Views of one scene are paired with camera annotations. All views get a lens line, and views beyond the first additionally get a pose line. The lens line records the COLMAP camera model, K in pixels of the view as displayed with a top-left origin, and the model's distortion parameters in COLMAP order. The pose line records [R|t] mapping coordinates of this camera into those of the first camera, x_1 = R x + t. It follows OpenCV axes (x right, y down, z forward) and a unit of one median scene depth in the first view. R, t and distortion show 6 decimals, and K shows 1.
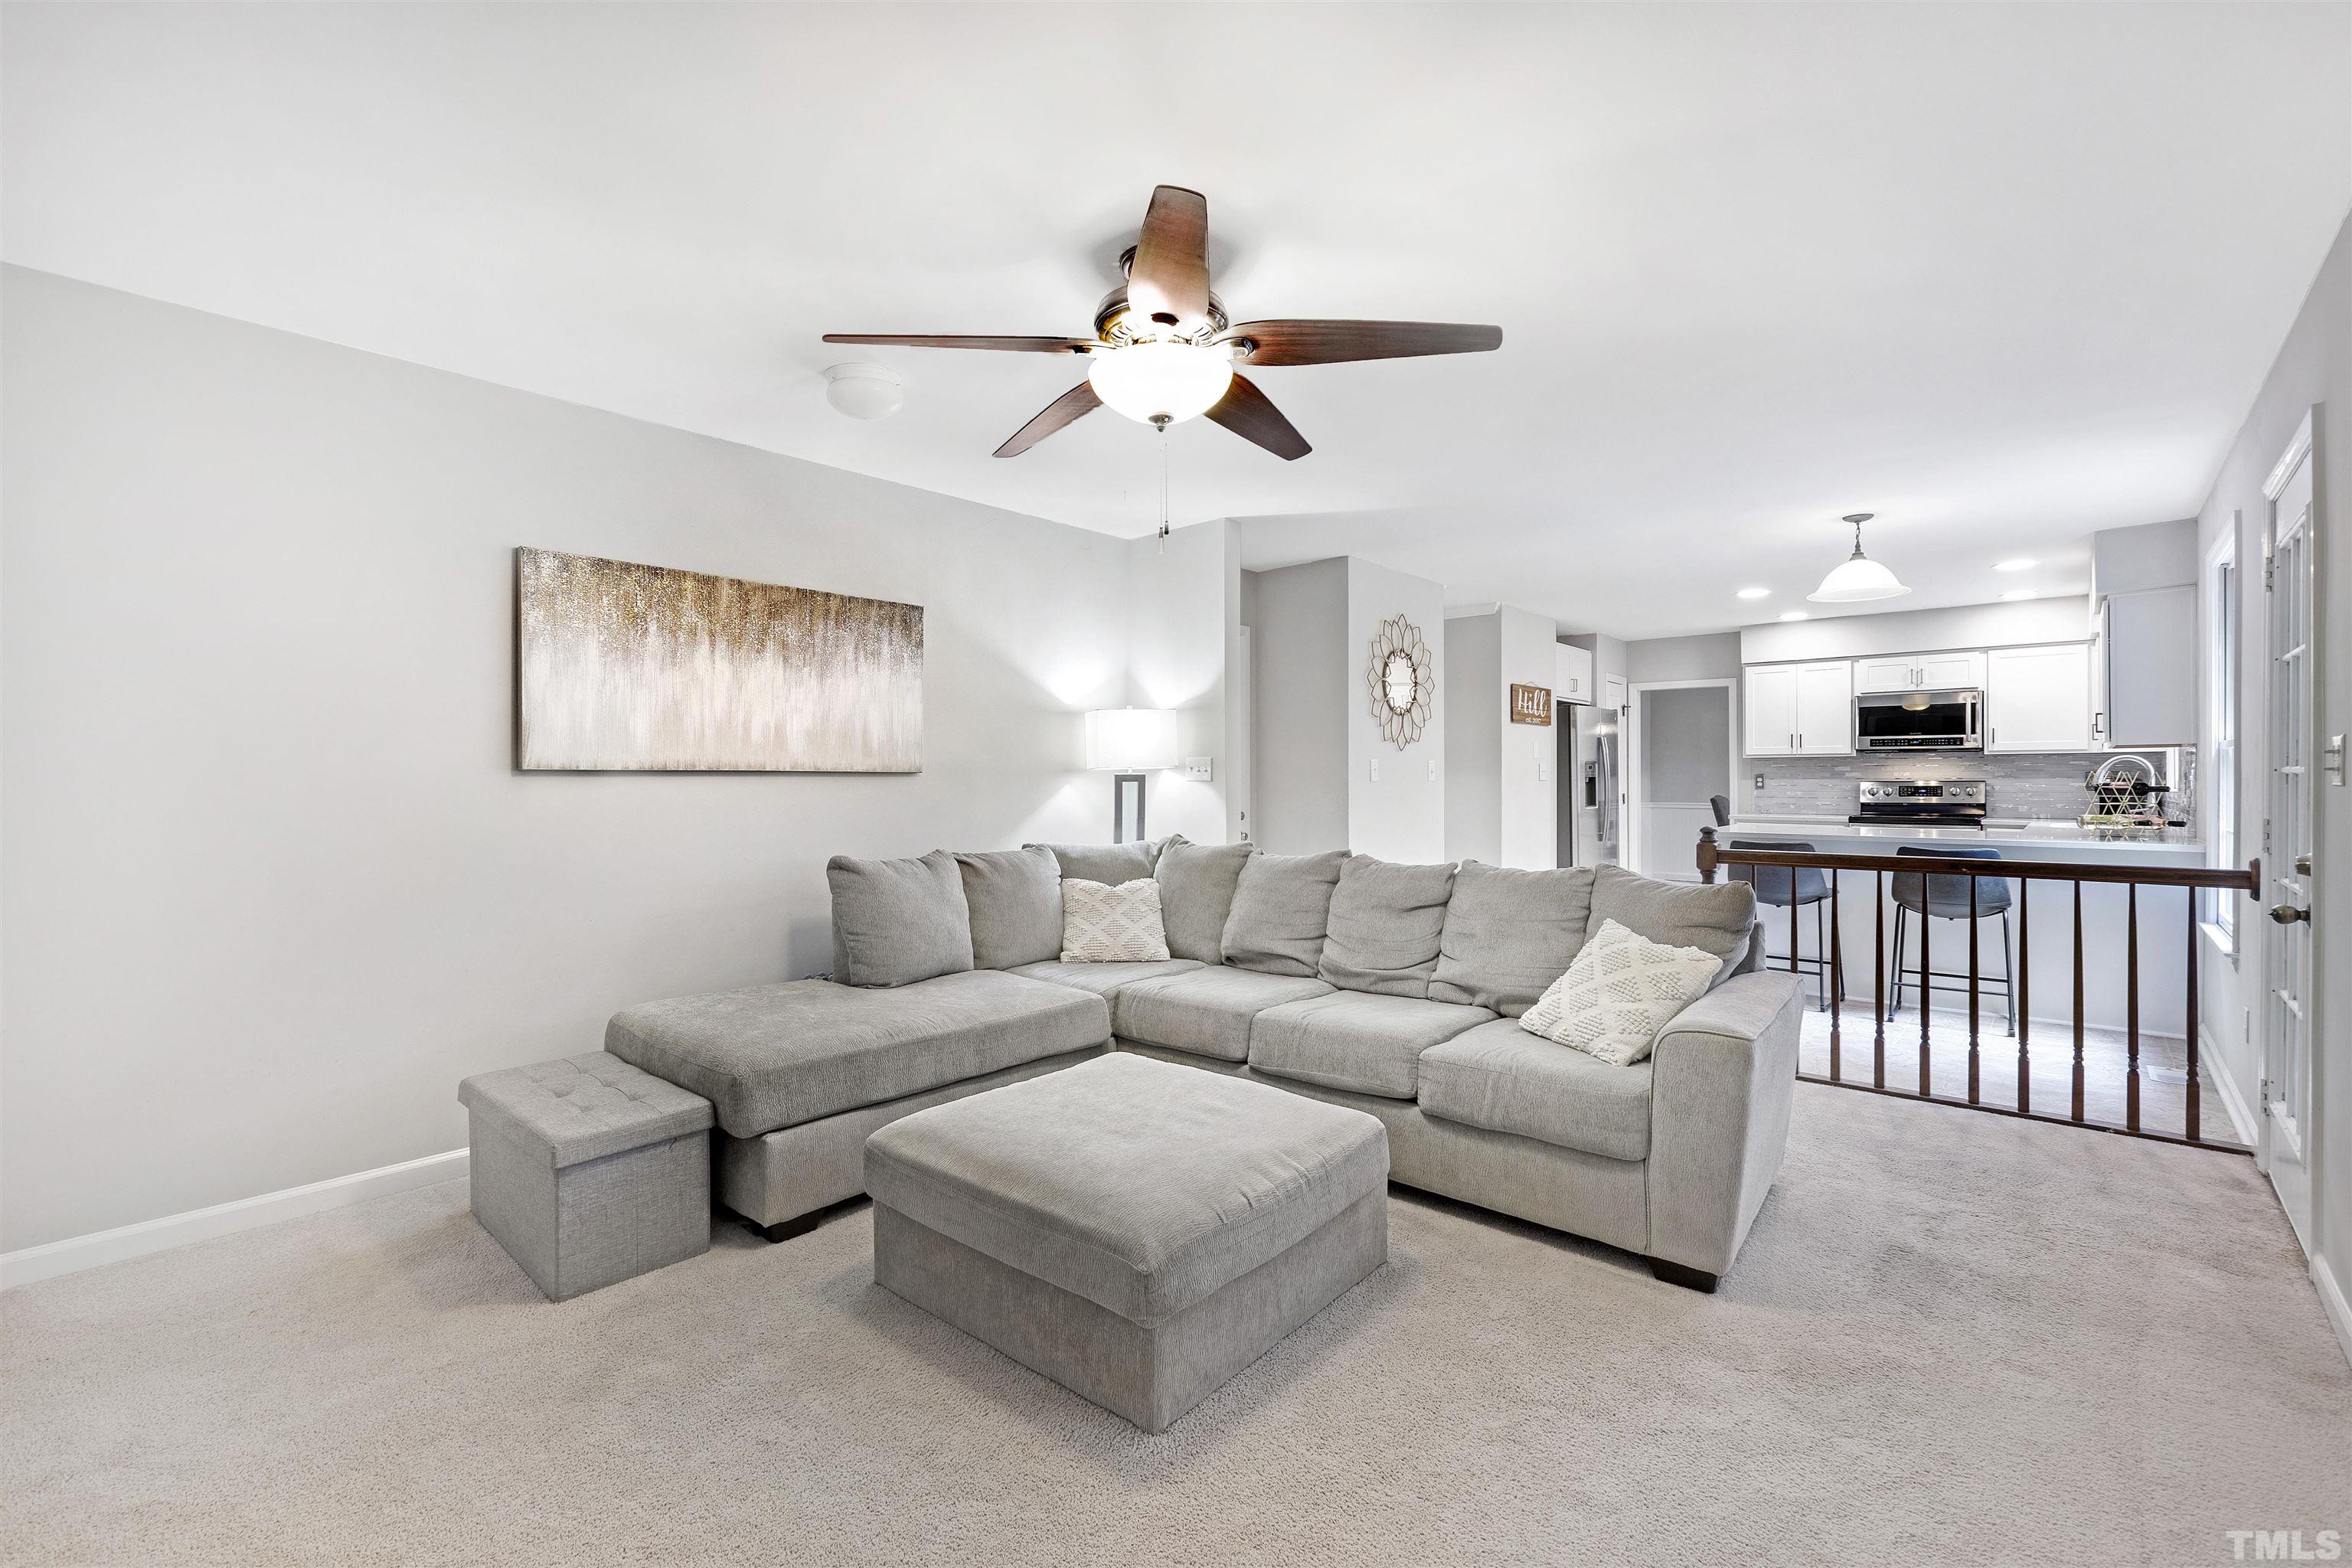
lens RADIAL K [[1036.5, 0, 1113.5], [0, 1036.5, 796.1], [0, 0, 1]] dist [0.003444, 0.001255]
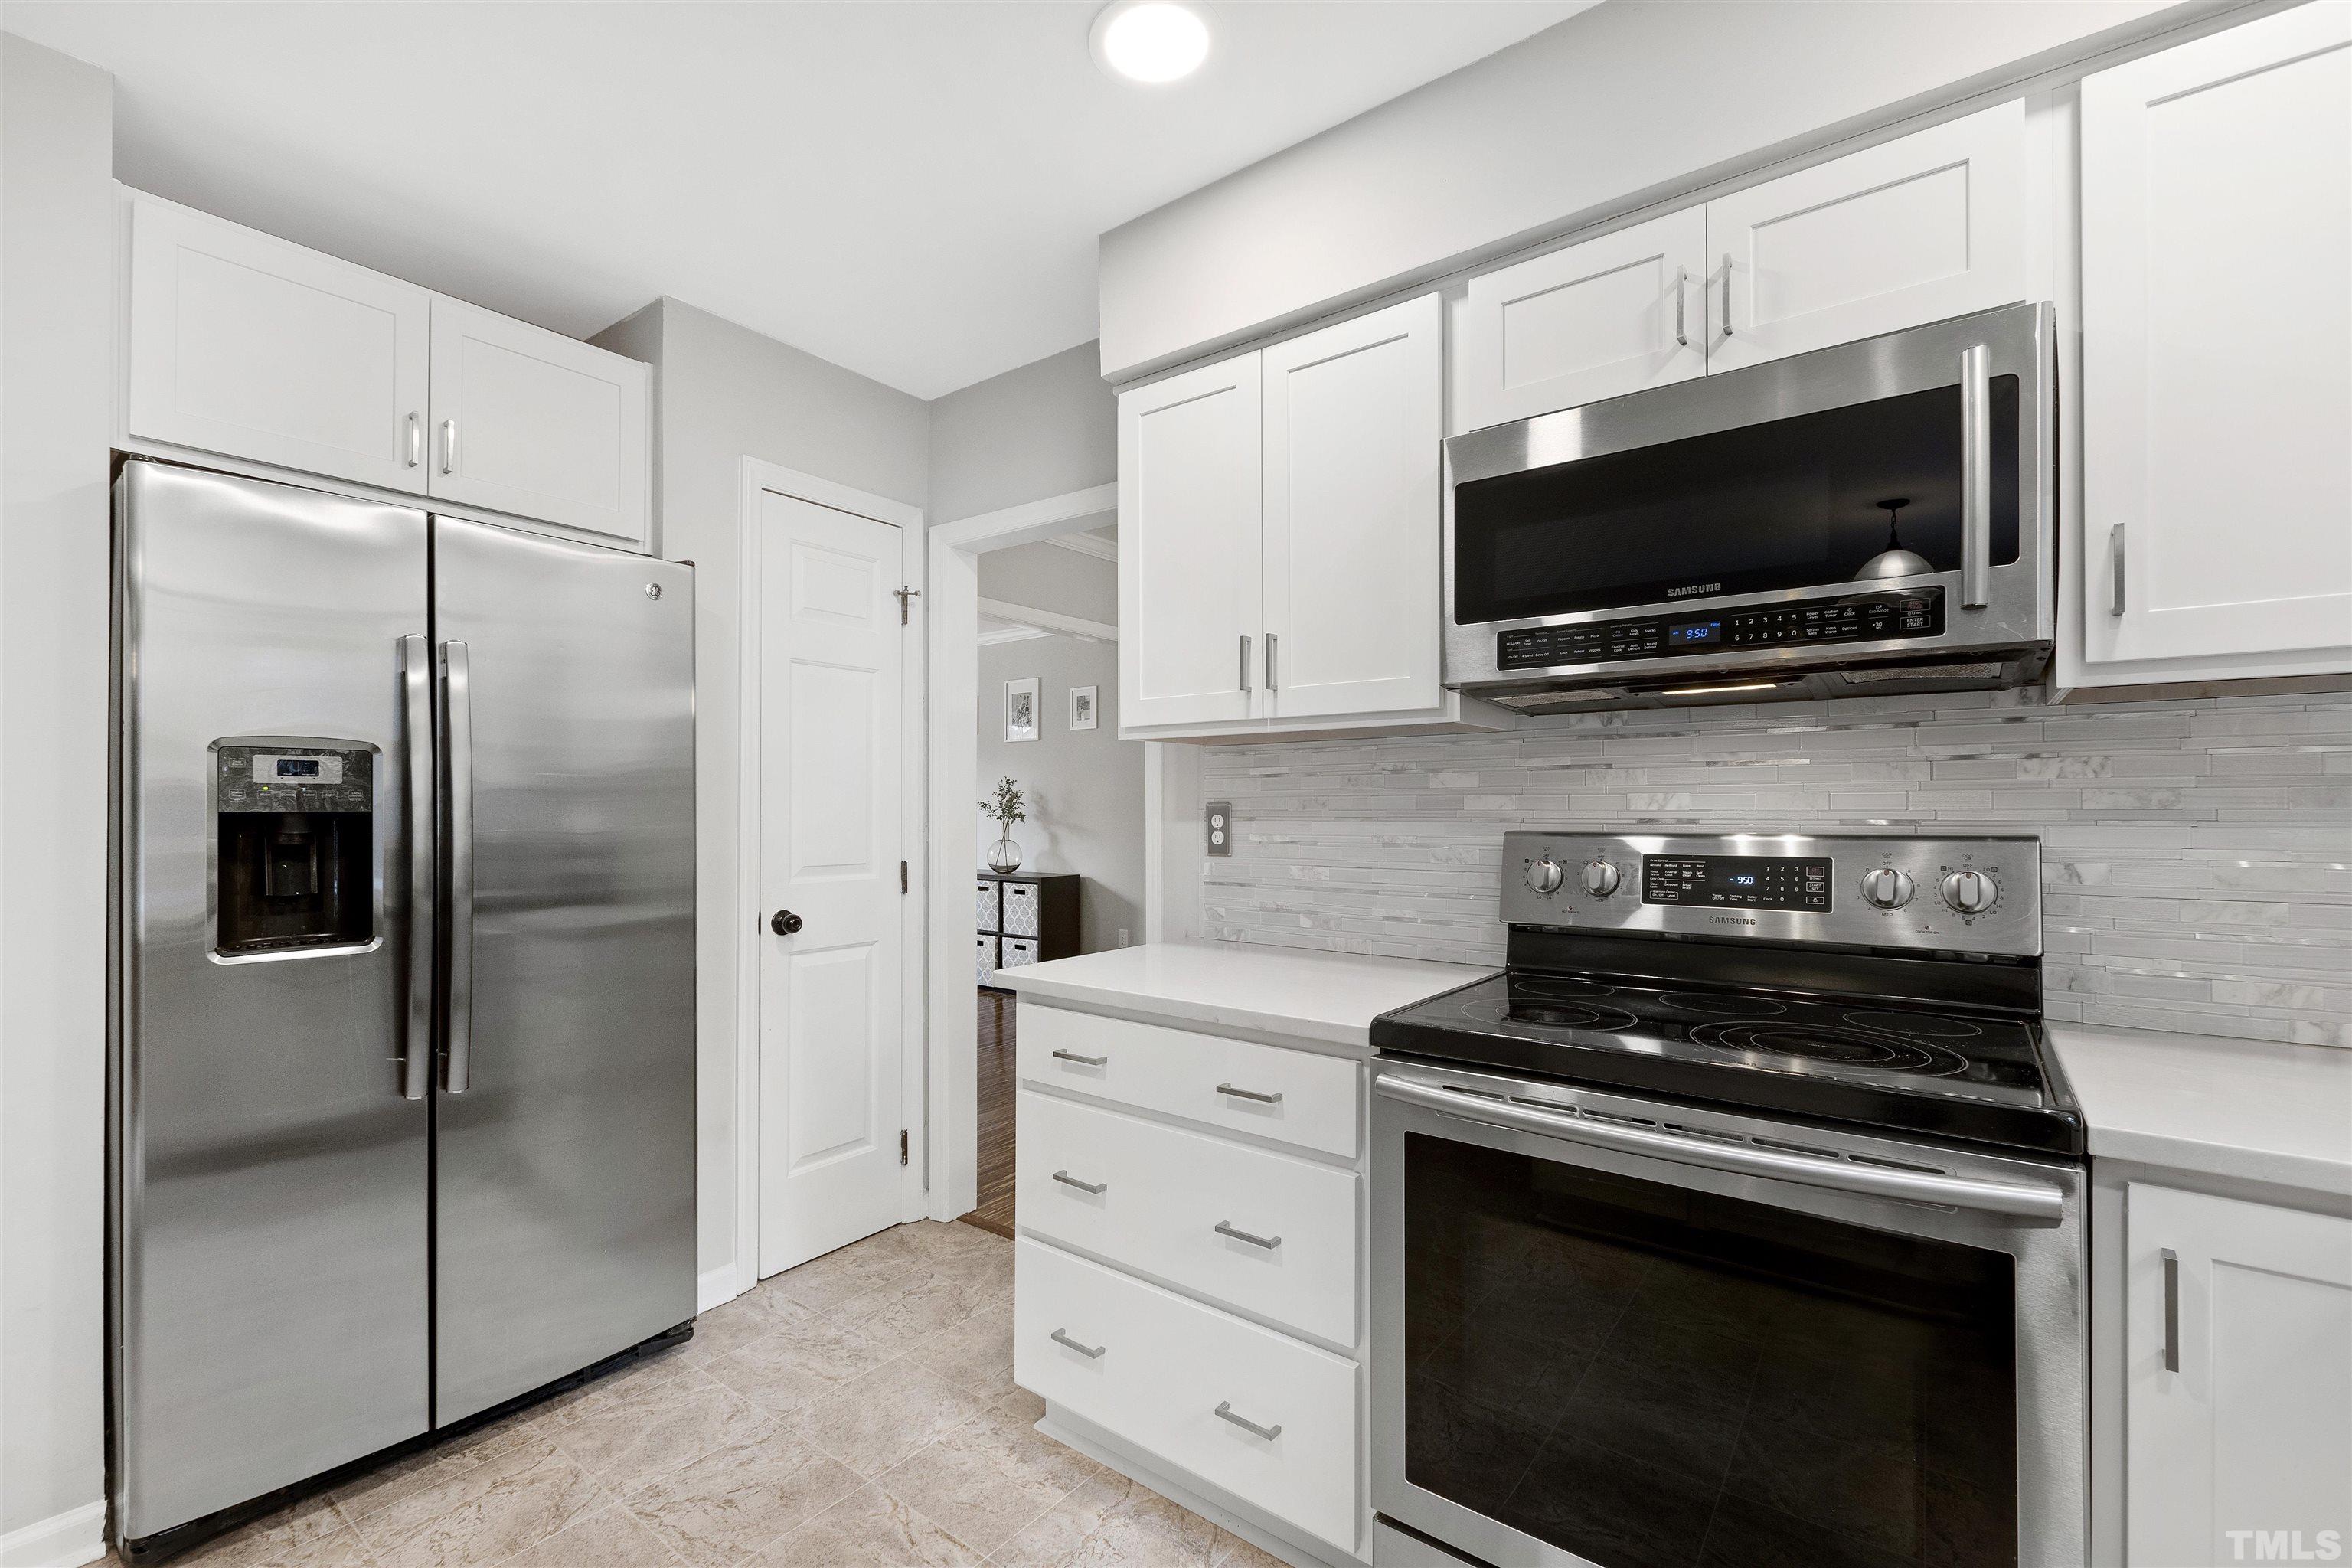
lens RADIAL K [[1036.5, 0, 1120.5], [0, 1036.5, 807.5], [0, 0, 1]] dist [0.003444, 0.001255]
pose [[0.997528, 0.006021, 0.070012, 0.635998], [-0.004889, 0.999855, -0.016328, -0.016445], [-0.070101, 0.015945, 0.997412, 0.796276]]
